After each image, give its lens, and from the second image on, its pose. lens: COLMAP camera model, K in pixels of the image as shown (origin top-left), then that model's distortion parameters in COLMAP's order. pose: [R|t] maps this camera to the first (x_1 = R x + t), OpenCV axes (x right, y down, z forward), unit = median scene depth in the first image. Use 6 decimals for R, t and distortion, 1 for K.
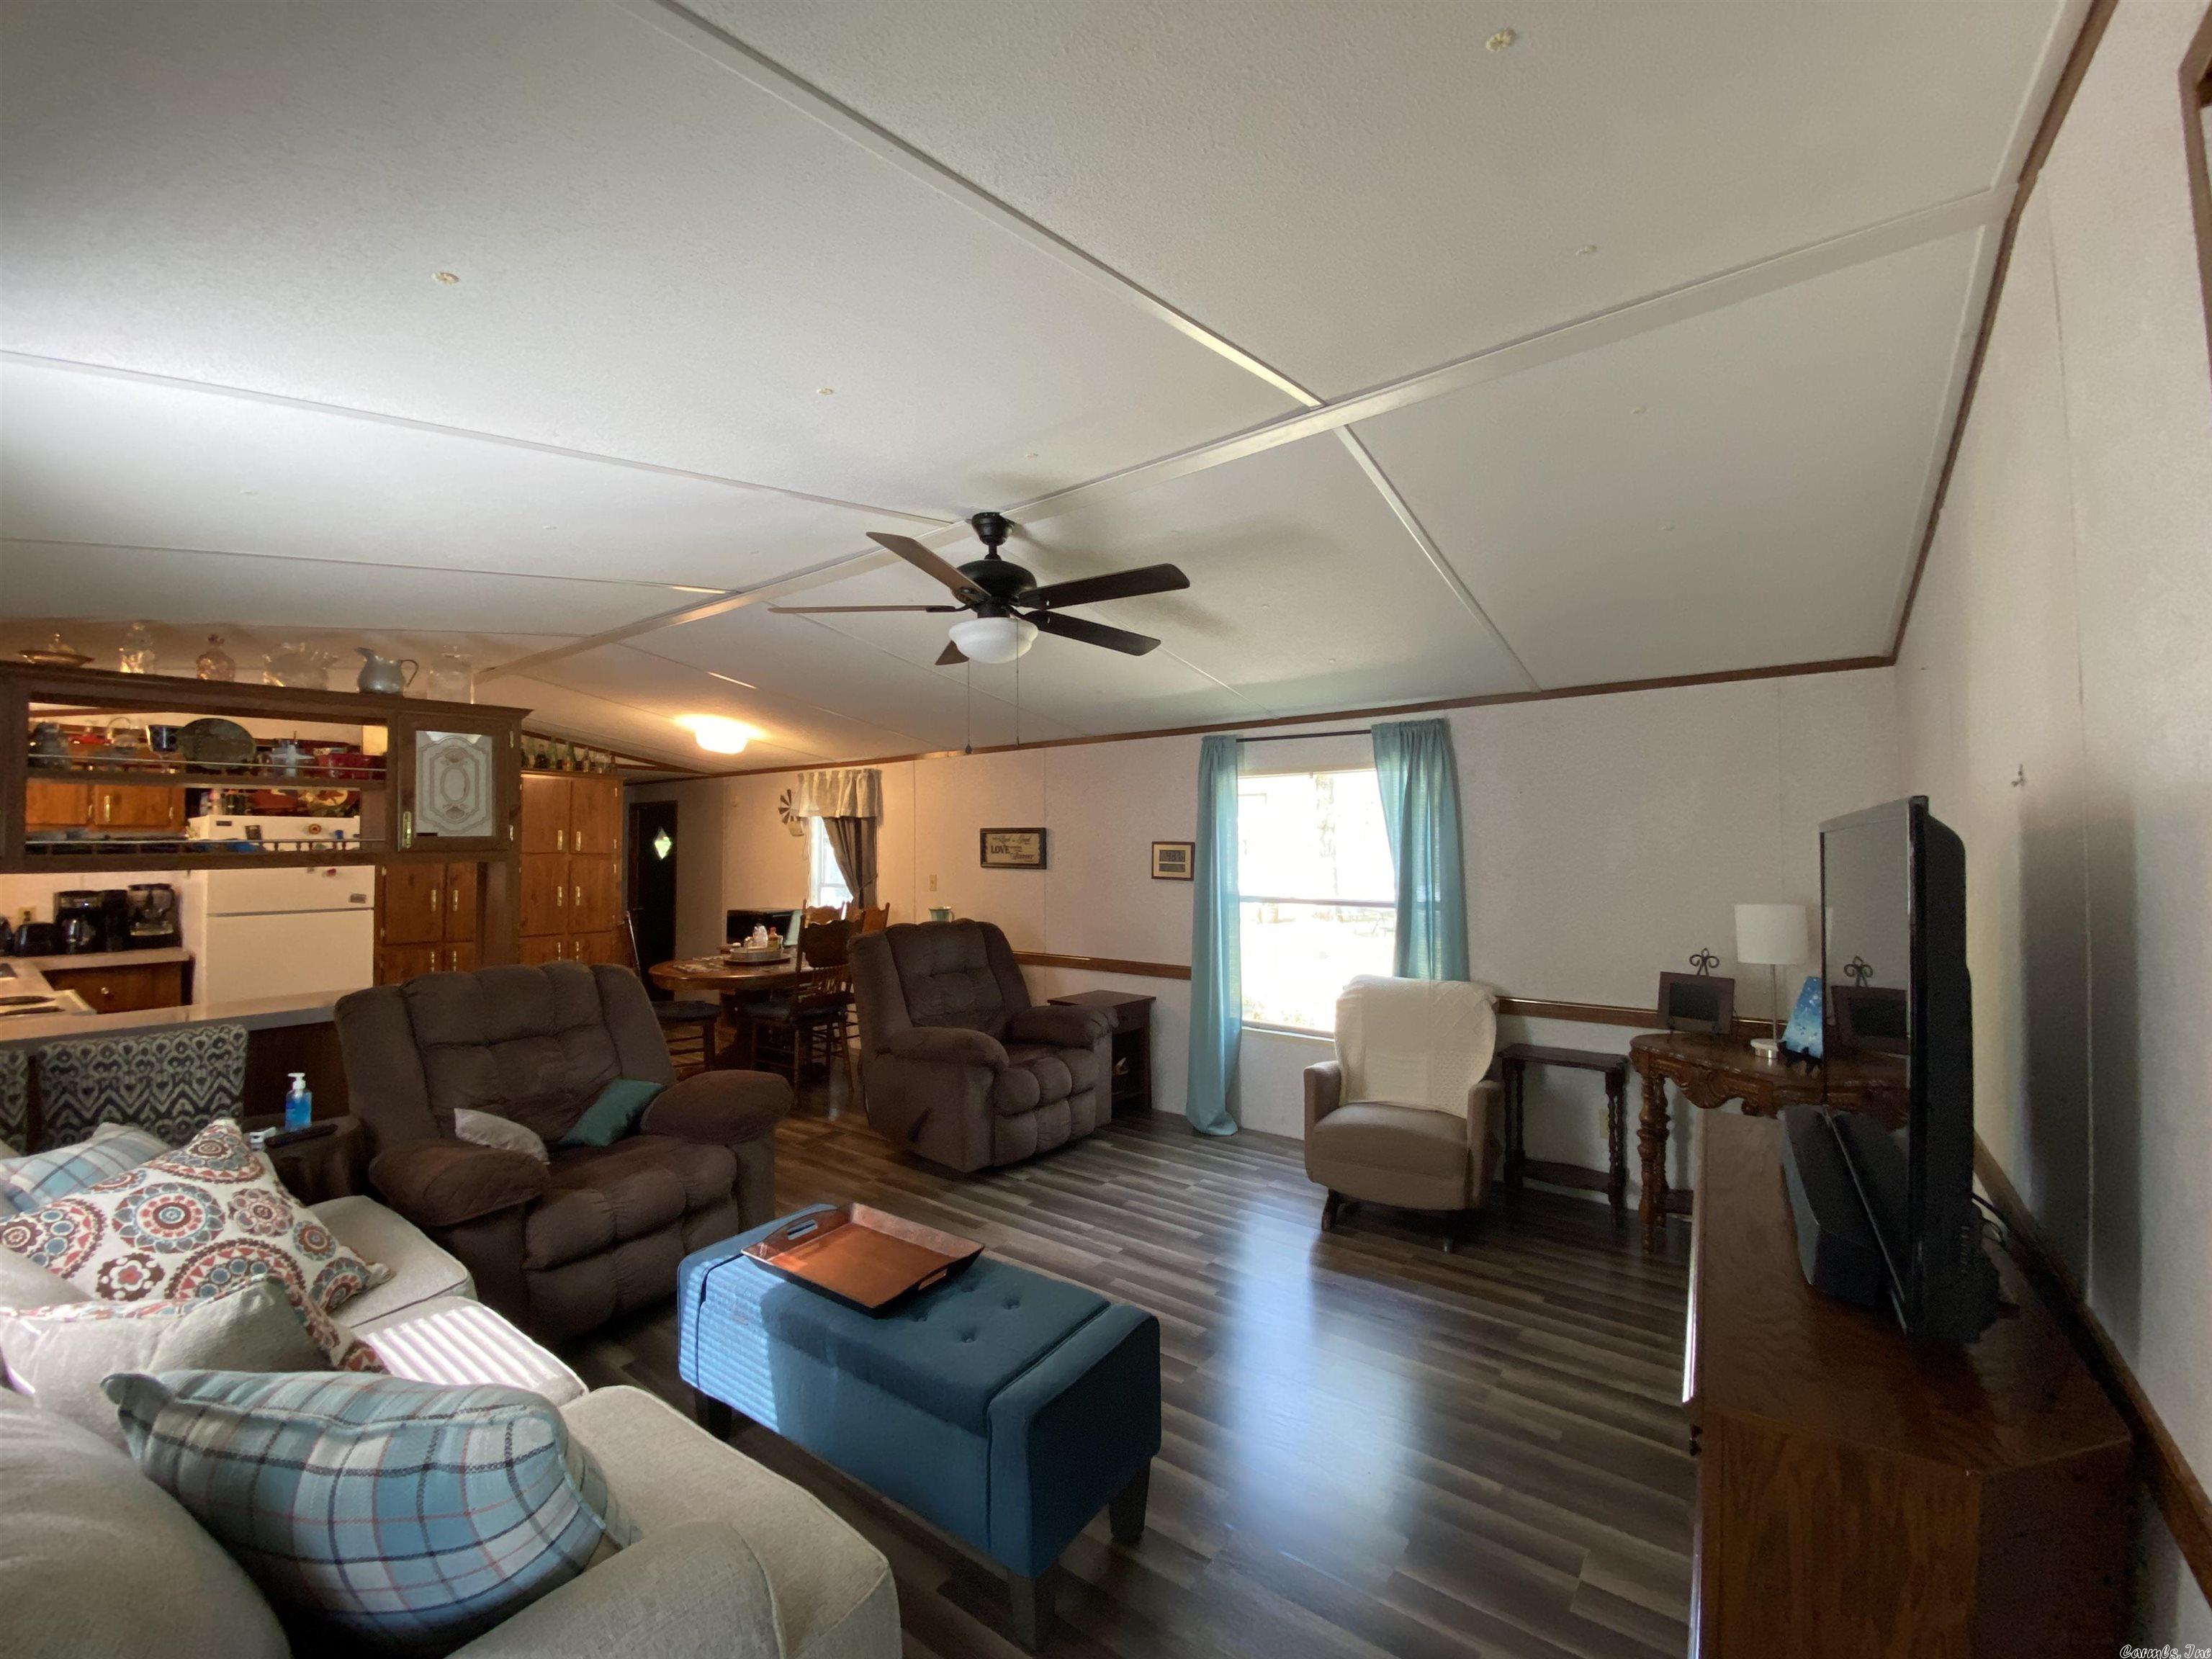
lens RADIAL K [[892.4, 0, 1105.0], [0, 892.4, 818.5], [0, 0, 1]] dist [-0.002474, -0.010411]
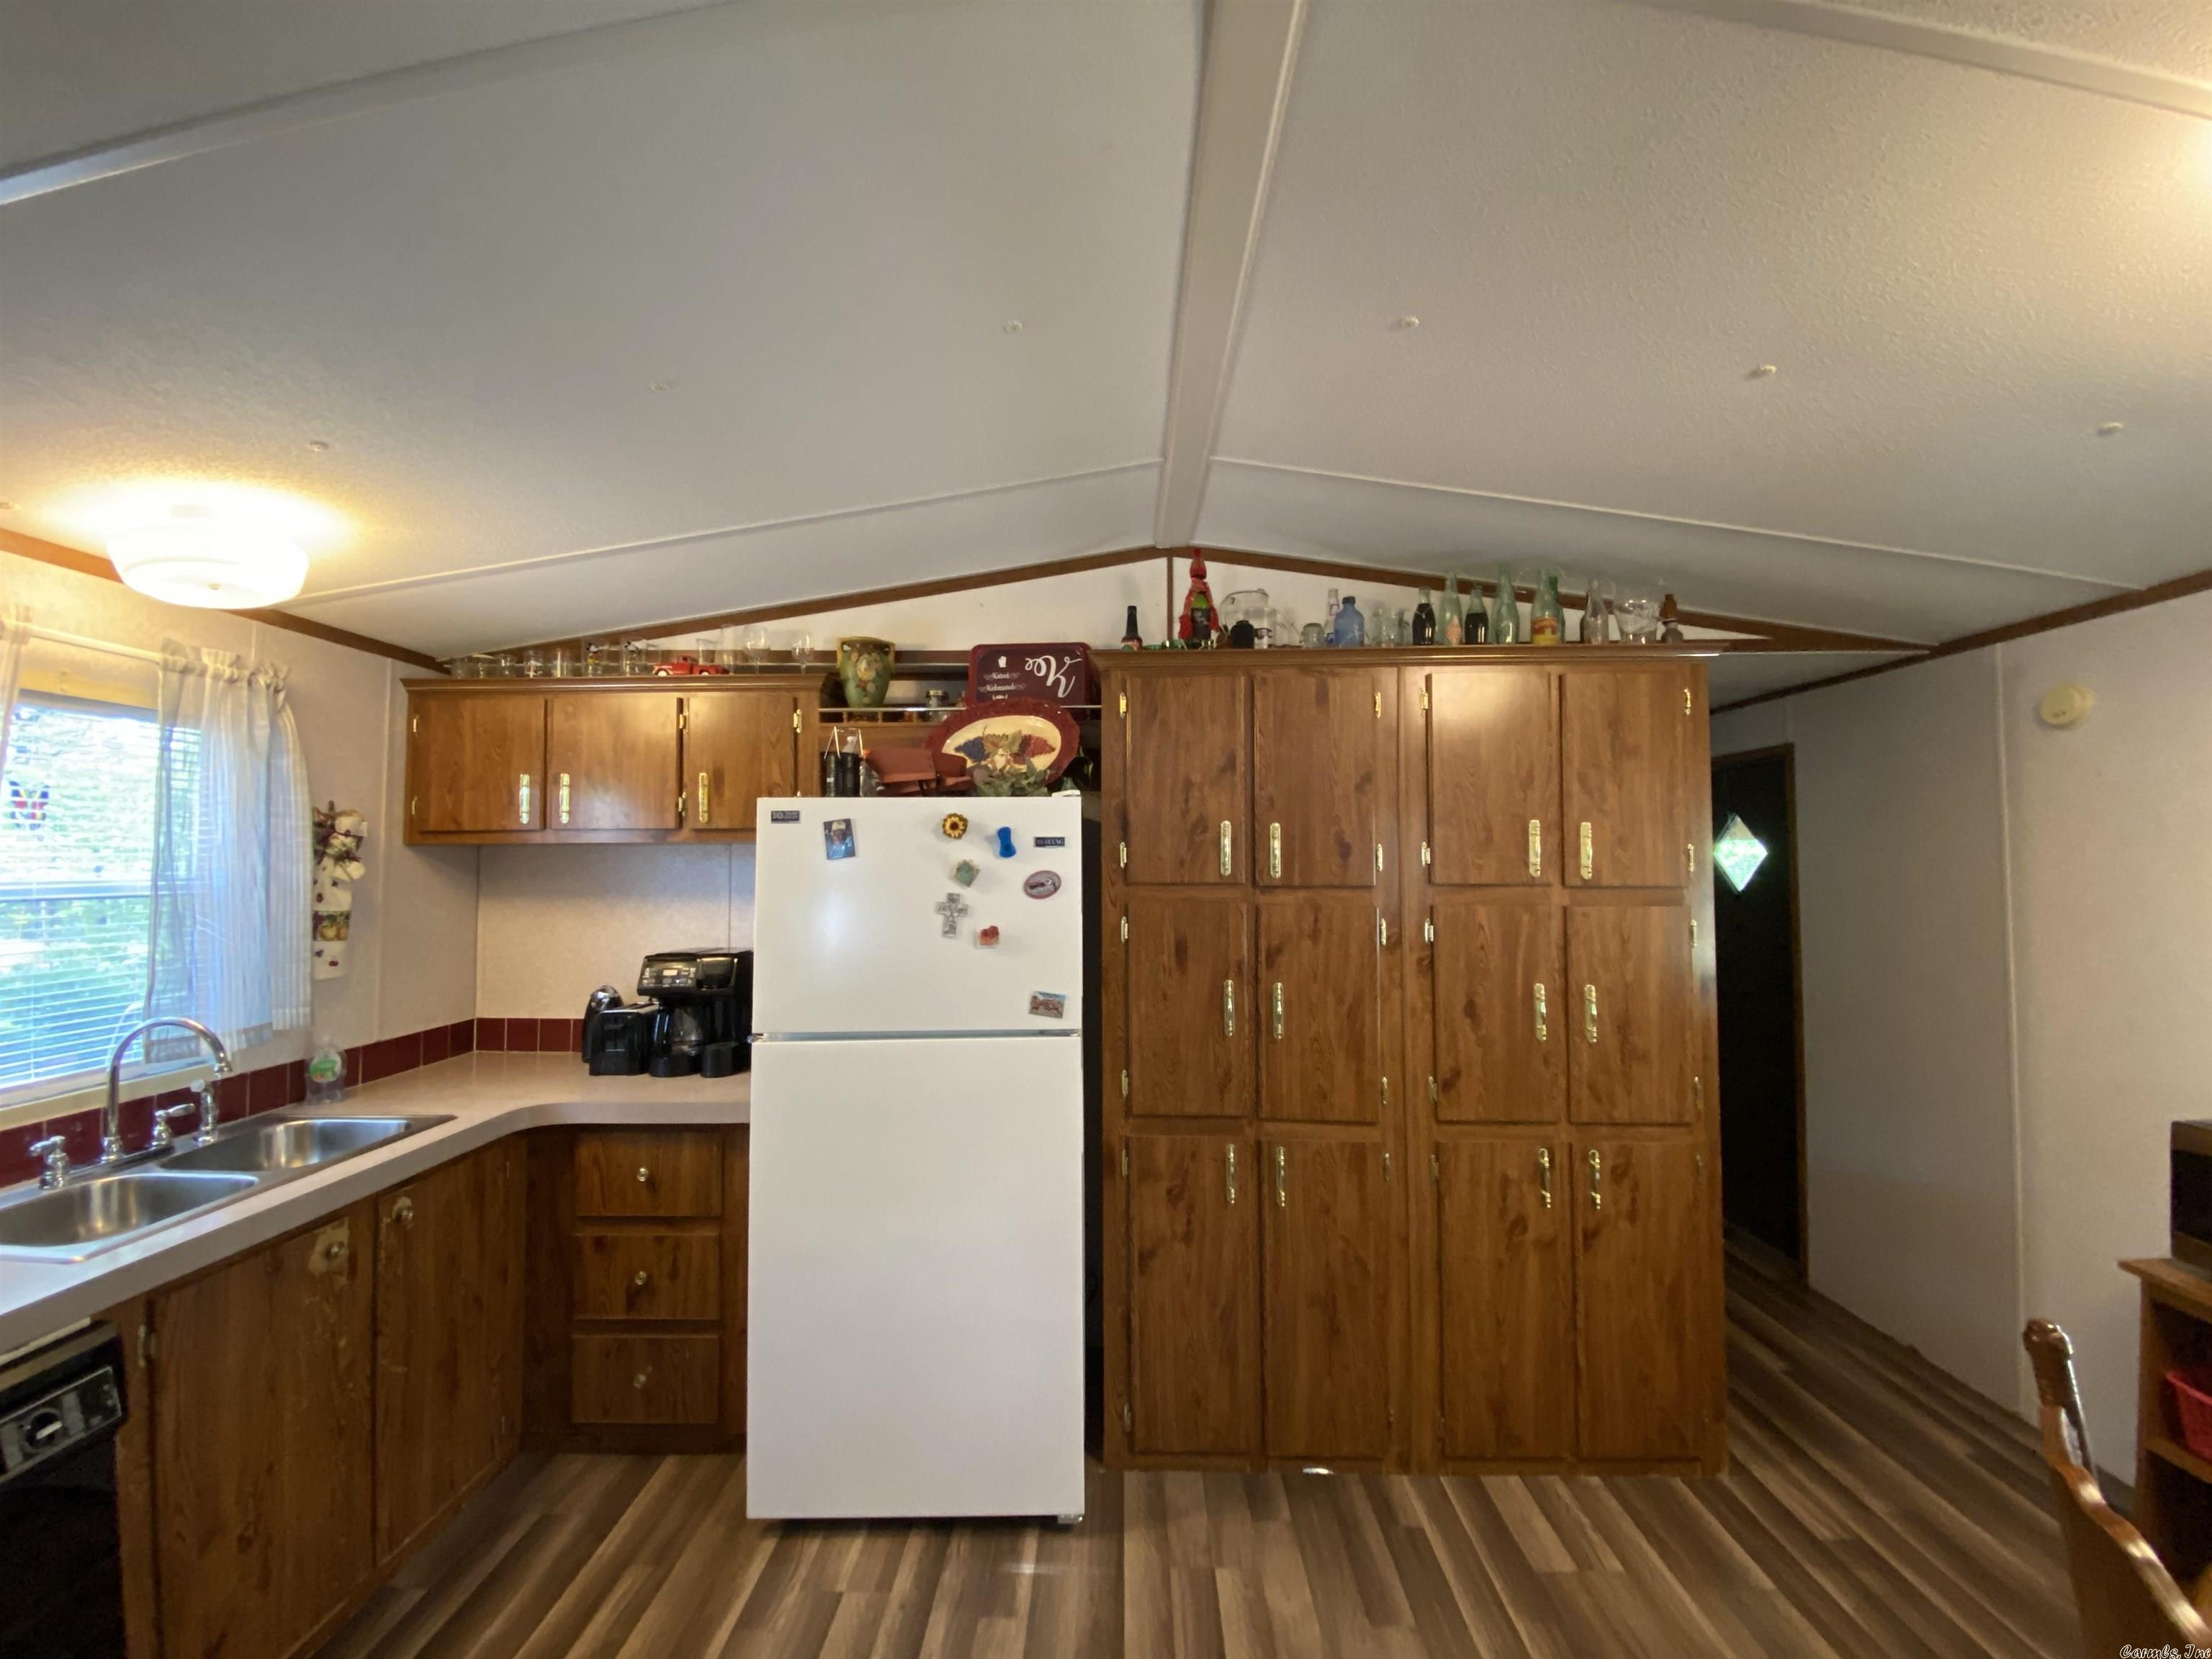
lens RADIAL K [[888.9, 0, 1113.8], [0, 888.9, 833.9], [0, 0, 1]] dist [0.018850, -0.019324]
pose [[0.575528, -0.026543, -0.817351, -0.554560], [0.030343, 0.999478, -0.011091, 0.023295], [0.817219, -0.018418, 0.576033, 0.874167]]
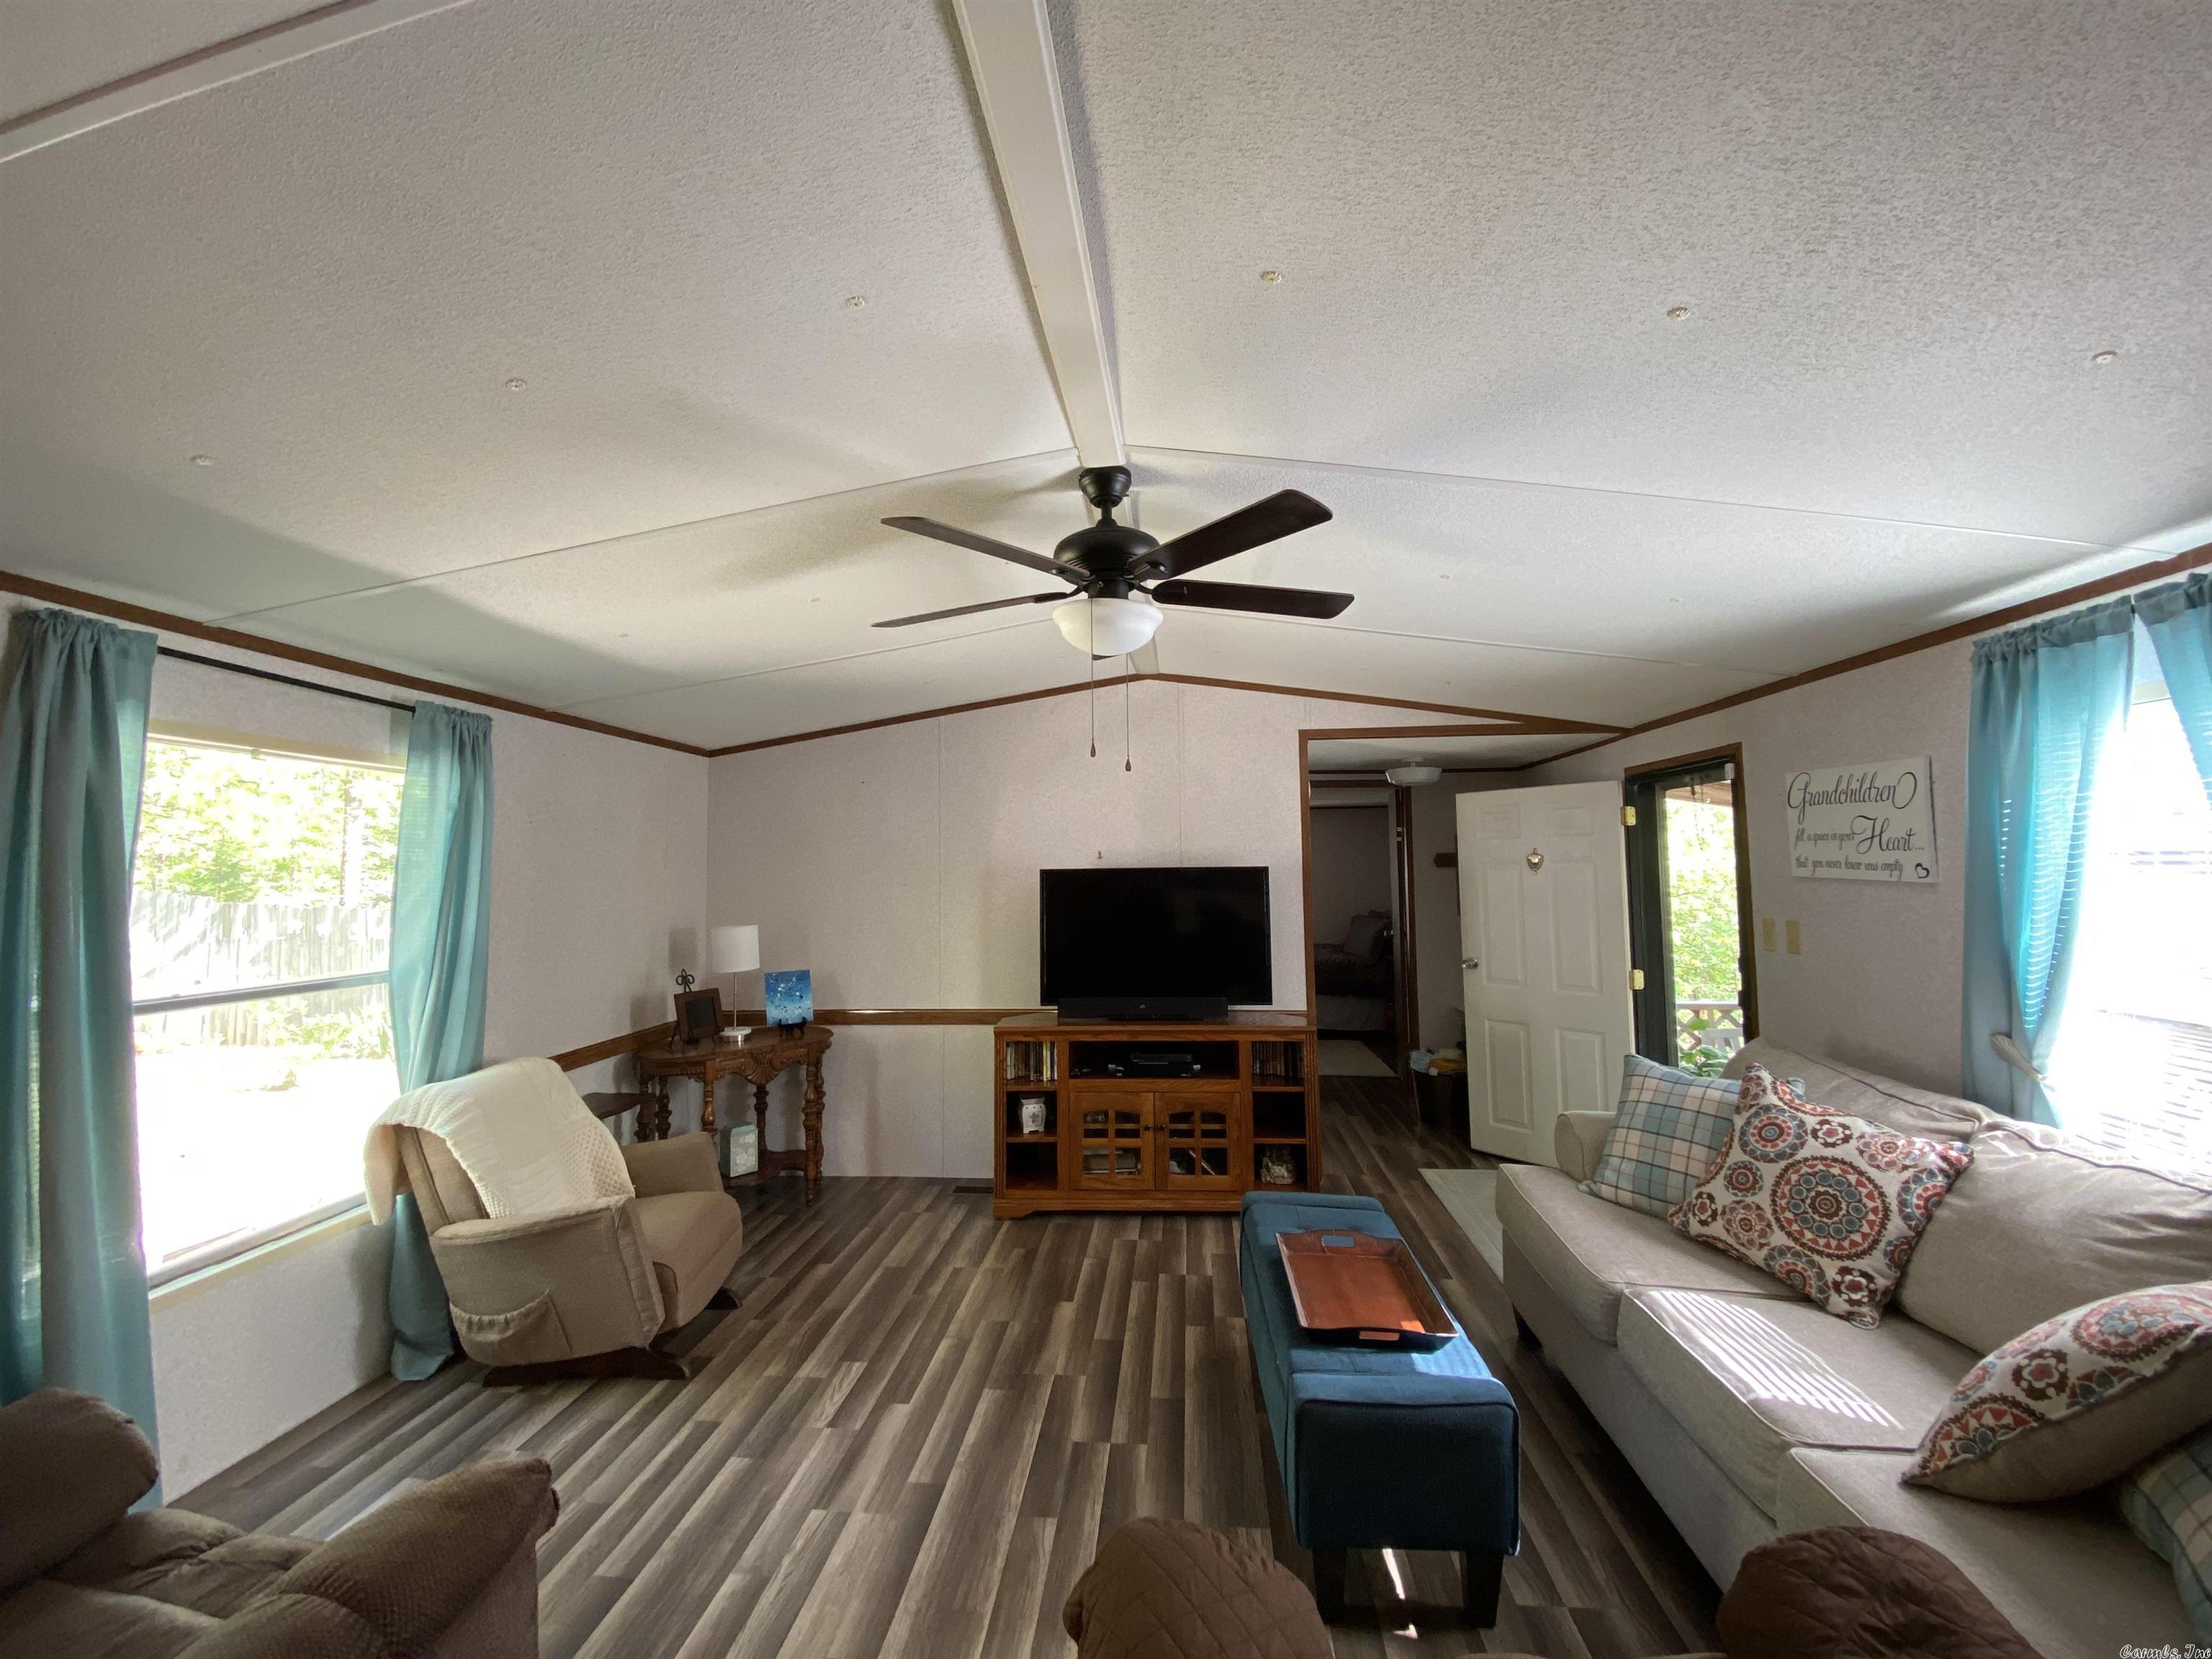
lens RADIAL K [[901.5, 0, 1092.2], [0, 901.5, 814.9], [0, 0, 1]] dist [0.045861, -0.033426]
pose [[-0.517428, 0.061299, 0.853529, -0.444703], [-0.020656, 0.996246, -0.084071, 0.020352], [-0.855478, -0.061131, -0.514219, 0.779693]]
